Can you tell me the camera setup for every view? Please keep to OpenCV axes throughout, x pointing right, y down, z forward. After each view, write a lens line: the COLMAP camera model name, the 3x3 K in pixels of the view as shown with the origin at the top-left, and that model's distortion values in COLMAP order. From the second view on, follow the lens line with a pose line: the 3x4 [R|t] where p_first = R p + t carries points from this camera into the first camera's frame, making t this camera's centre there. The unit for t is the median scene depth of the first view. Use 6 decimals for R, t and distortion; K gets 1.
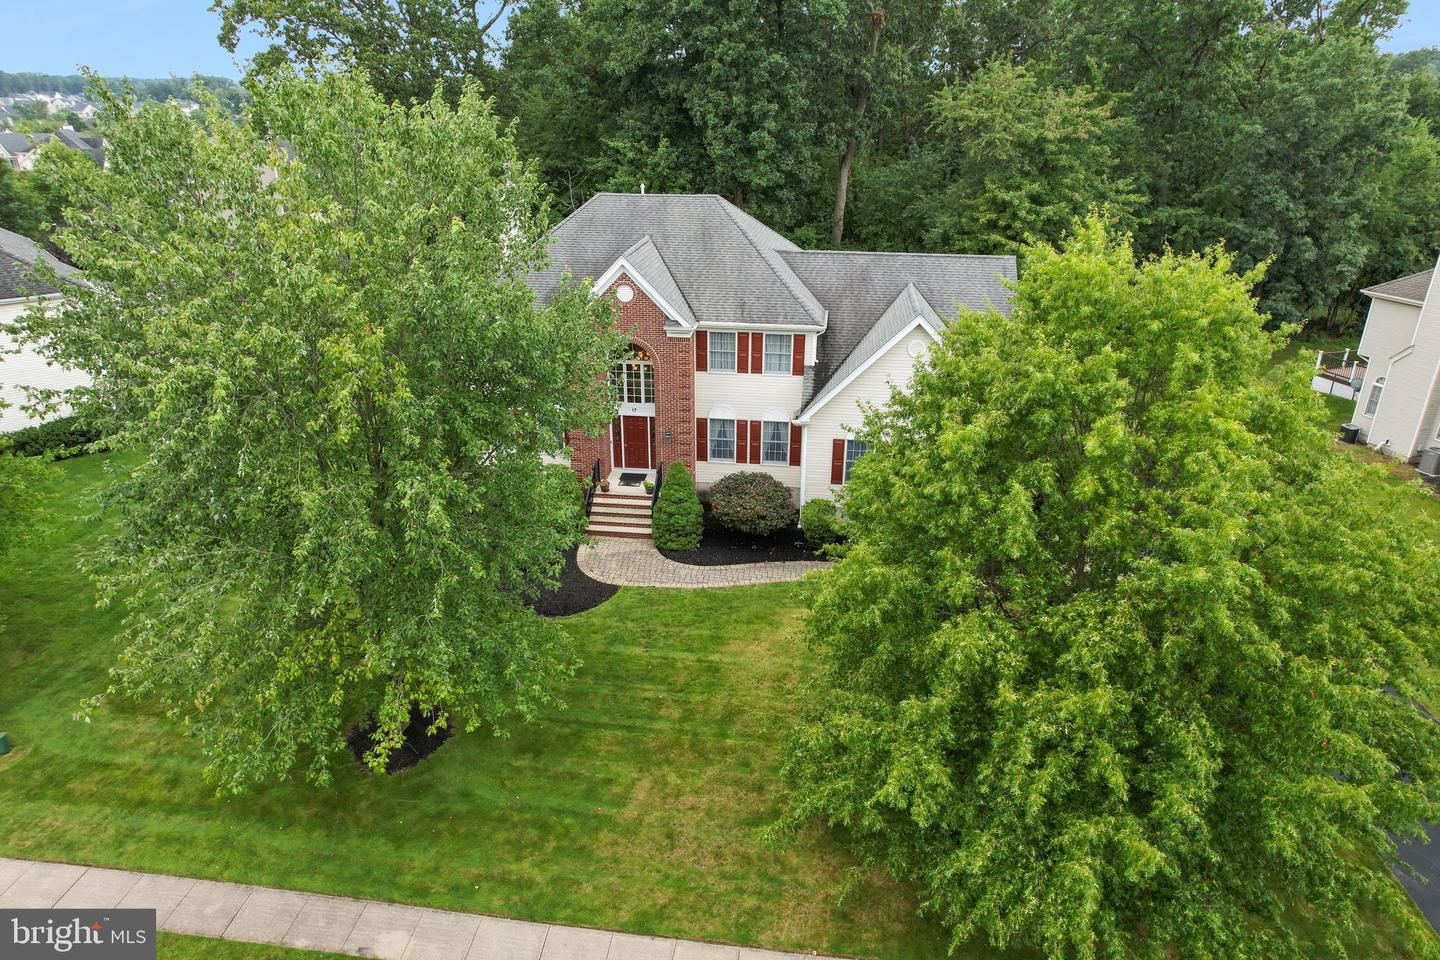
lens RADIAL K [[921.3, 0, 722.1], [0, 921.3, 487.7], [0, 0, 1]] dist [-0.082061, 0.071256]
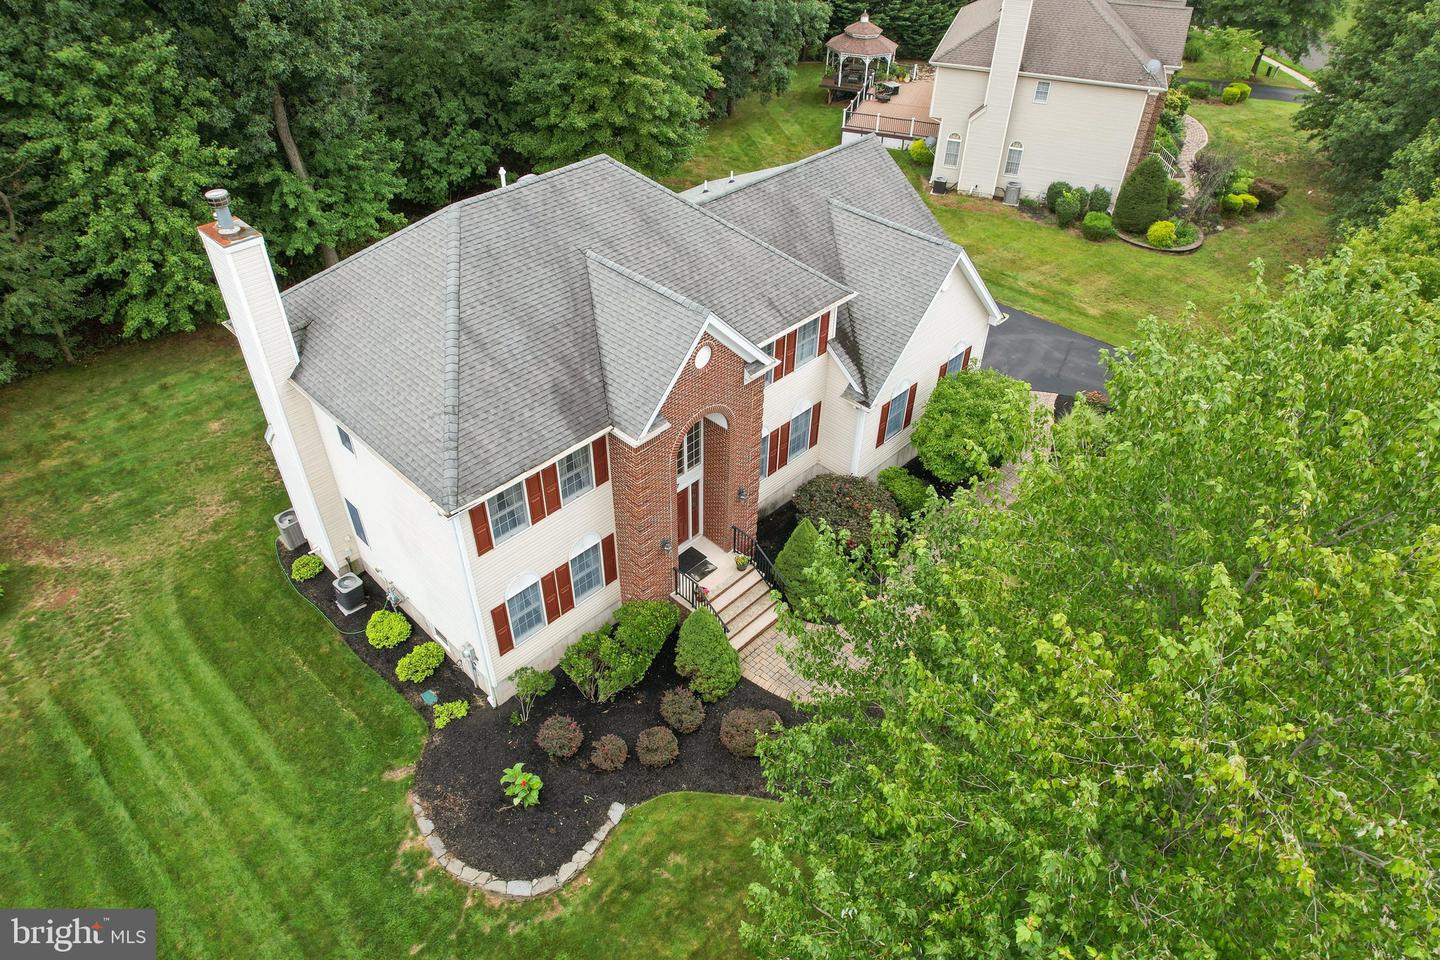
lens RADIAL K [[921.3, 0, 721.5], [0, 921.3, 475.4], [0, 0, 1]] dist [-0.082061, 0.071256]
pose [[0.599816, -0.503006, 0.622258, -0.555625], [0.310741, 0.863087, 0.398147, -0.393950], [-0.737333, -0.045454, 0.673998, 0.501864]]
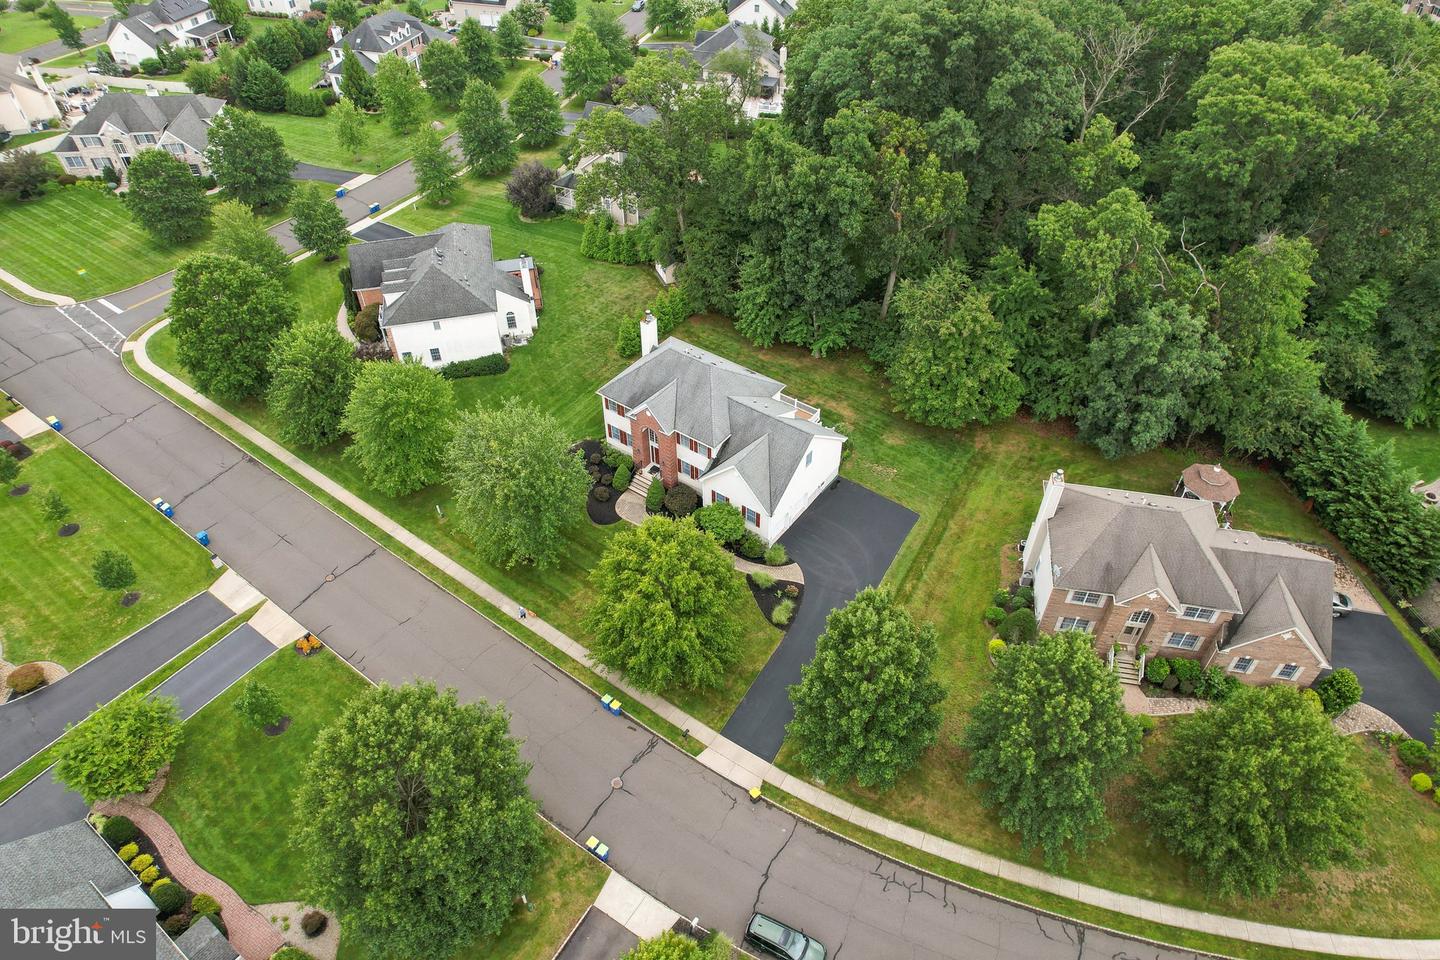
lens RADIAL K [[921.3, 0, 715.5], [0, 921.3, 480.9], [0, 0, 1]] dist [-0.082061, 0.071256]
pose [[0.873147, 0.327626, -0.360937, 1.024304], [-0.188928, 0.910024, 0.369002, -0.999449], [0.449356, -0.254002, 0.856483, -1.148342]]
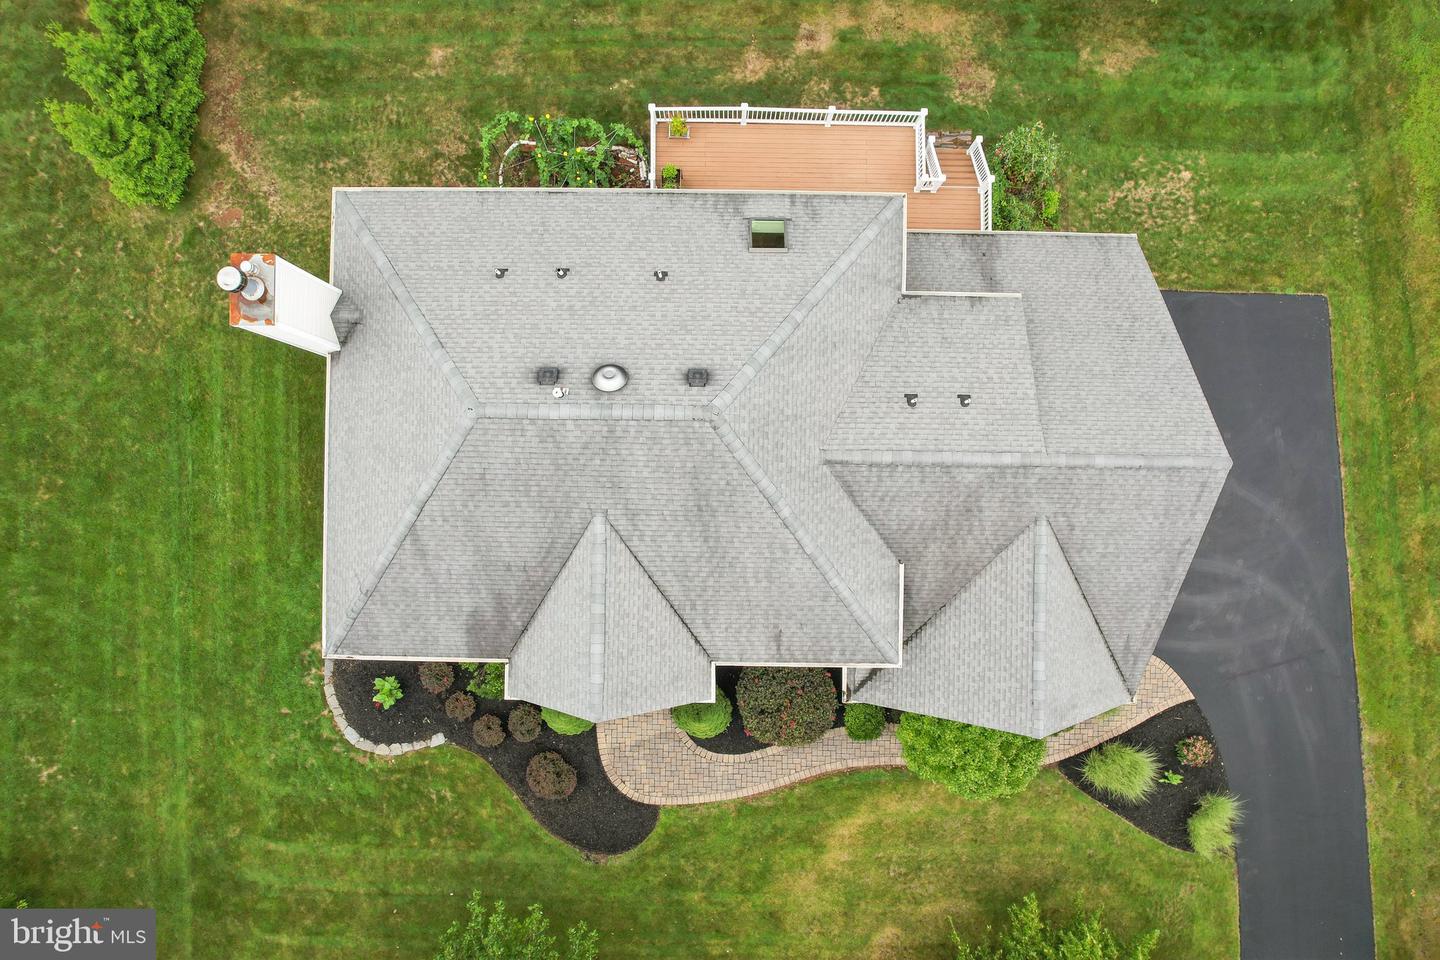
lens RADIAL K [[921.3, 0, 720.6], [0, 921.3, 479.9], [0, 0, 1]] dist [-0.082061, 0.071256]
pose [[0.993611, -0.112843, 0.001772, -0.007309], [0.045126, 0.411639, 0.910229, -0.843276], [-0.103442, -0.904334, 0.414101, 0.830723]]
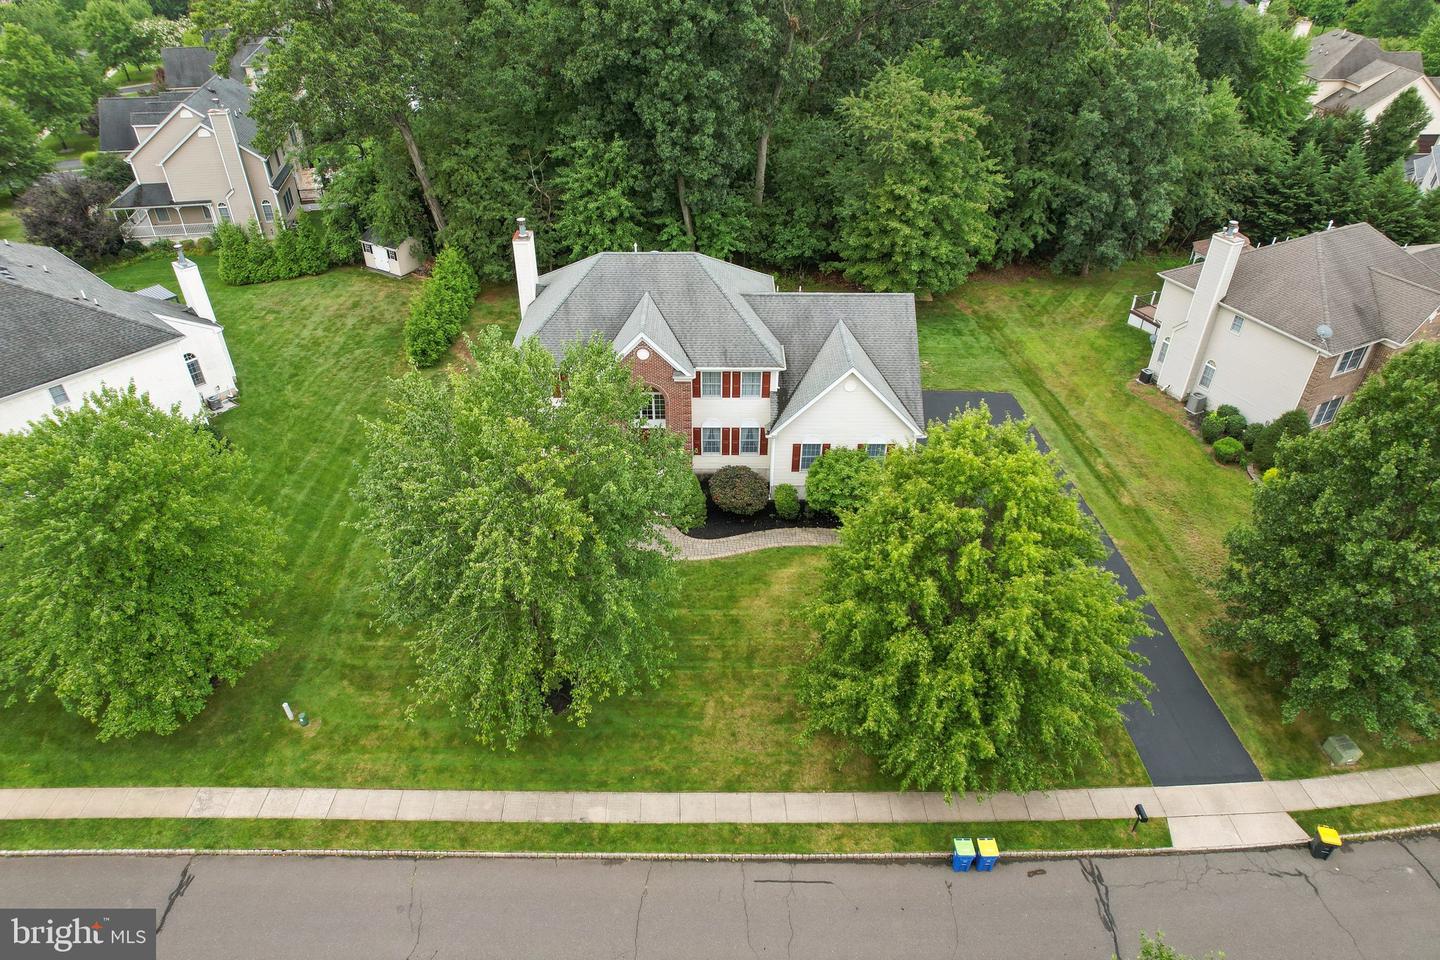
lens RADIAL K [[921.3, 0, 719.9], [0, 921.3, 477.6], [0, 0, 1]] dist [-0.082061, 0.071256]
pose [[0.990642, -0.076365, 0.113126, -0.157936], [0.051618, 0.976889, 0.207423, -0.302527], [-0.126352, -0.199642, 0.971688, -0.394454]]
